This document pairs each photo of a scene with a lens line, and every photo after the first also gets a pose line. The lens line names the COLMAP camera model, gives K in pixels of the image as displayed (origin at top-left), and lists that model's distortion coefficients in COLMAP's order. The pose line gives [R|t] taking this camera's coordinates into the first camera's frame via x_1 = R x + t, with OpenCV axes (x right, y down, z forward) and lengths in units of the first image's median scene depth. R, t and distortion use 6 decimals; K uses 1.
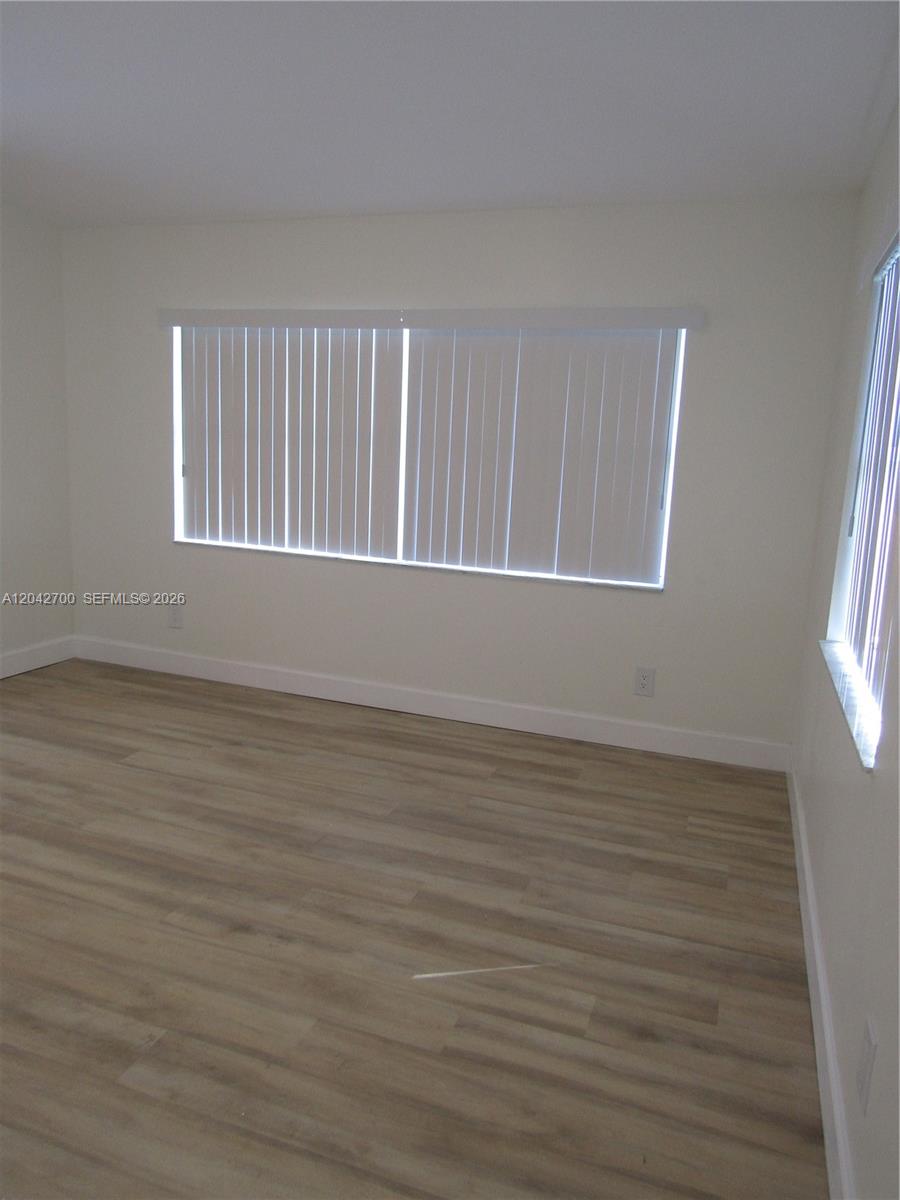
lens RADIAL K [[852.5, 0, 449.1], [0, 852.5, 595.2], [0, 0, 1]] dist [-0.028032, 0.015810]
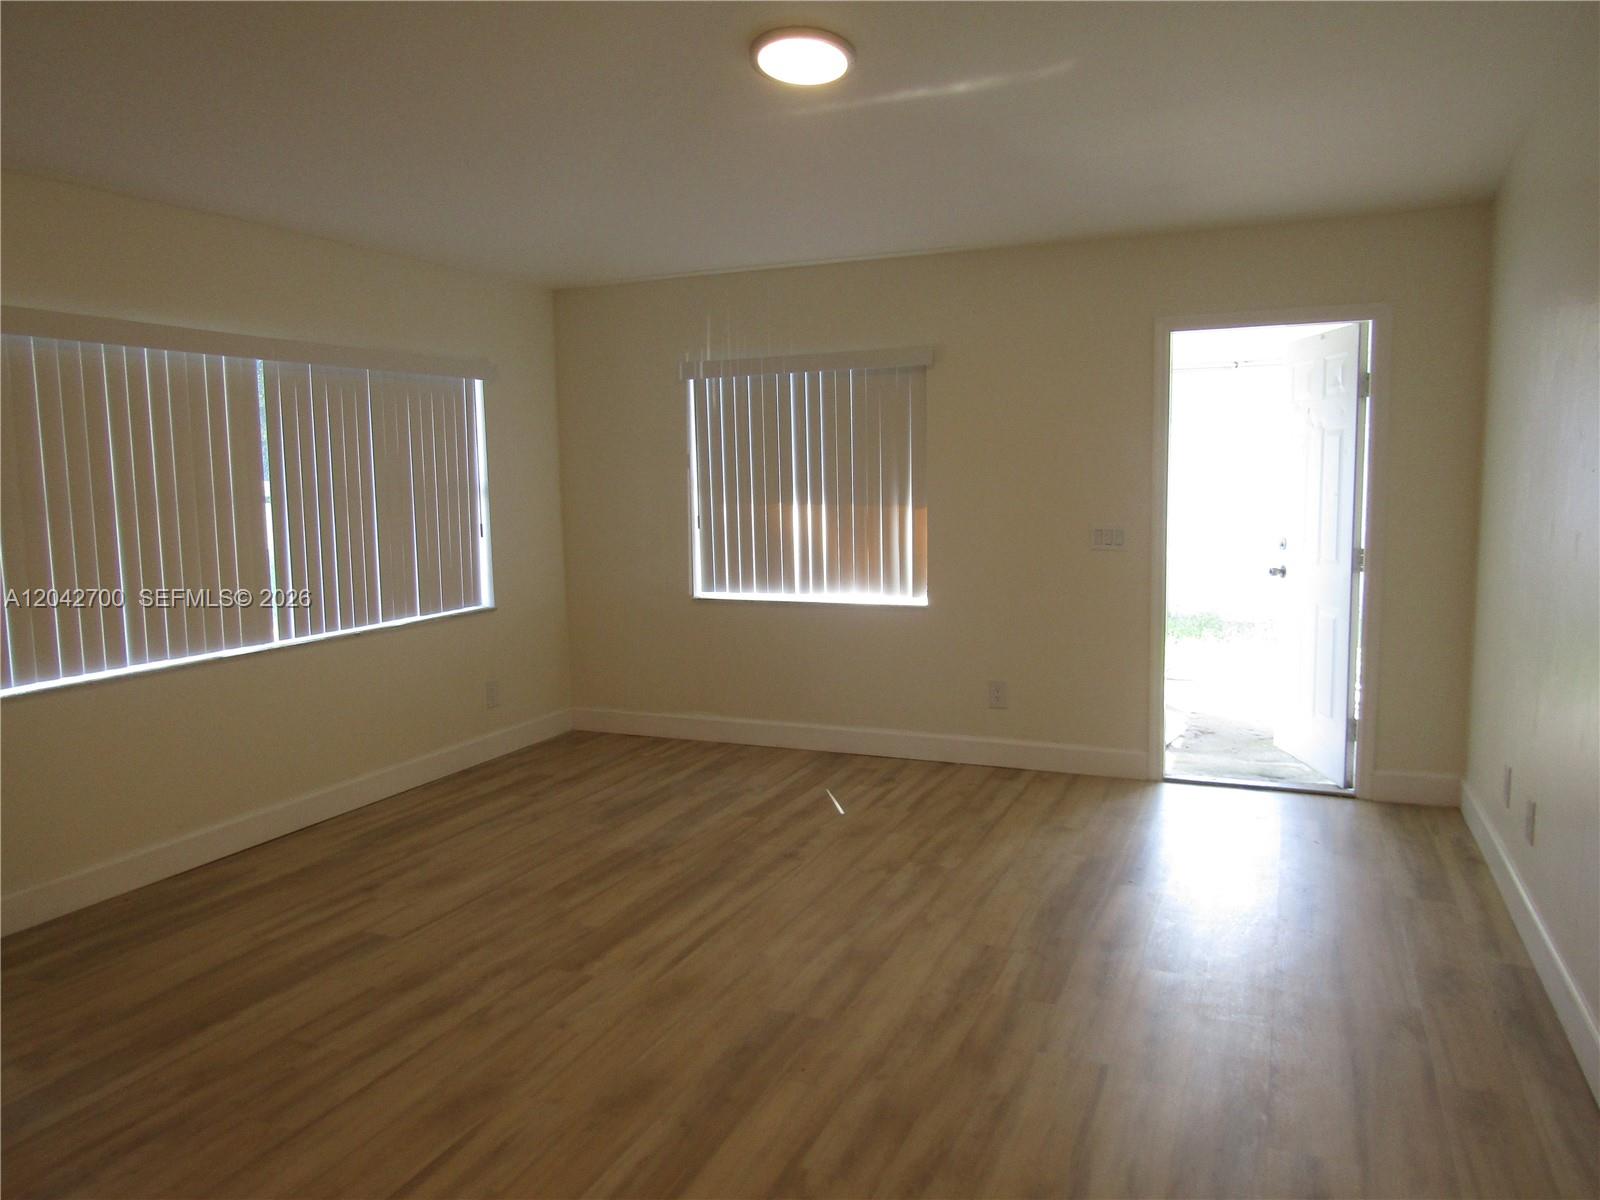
lens RADIAL K [[1136.7, 0, 801.3], [0, 1136.7, 598.2], [0, 0, 1]] dist [-0.028032, 0.015810]
pose [[0.074573, -0.161926, 0.983981, -1.308594], [0.199747, 0.969157, 0.144349, -0.168285], [-0.977006, 0.185782, 0.104617, 0.495438]]
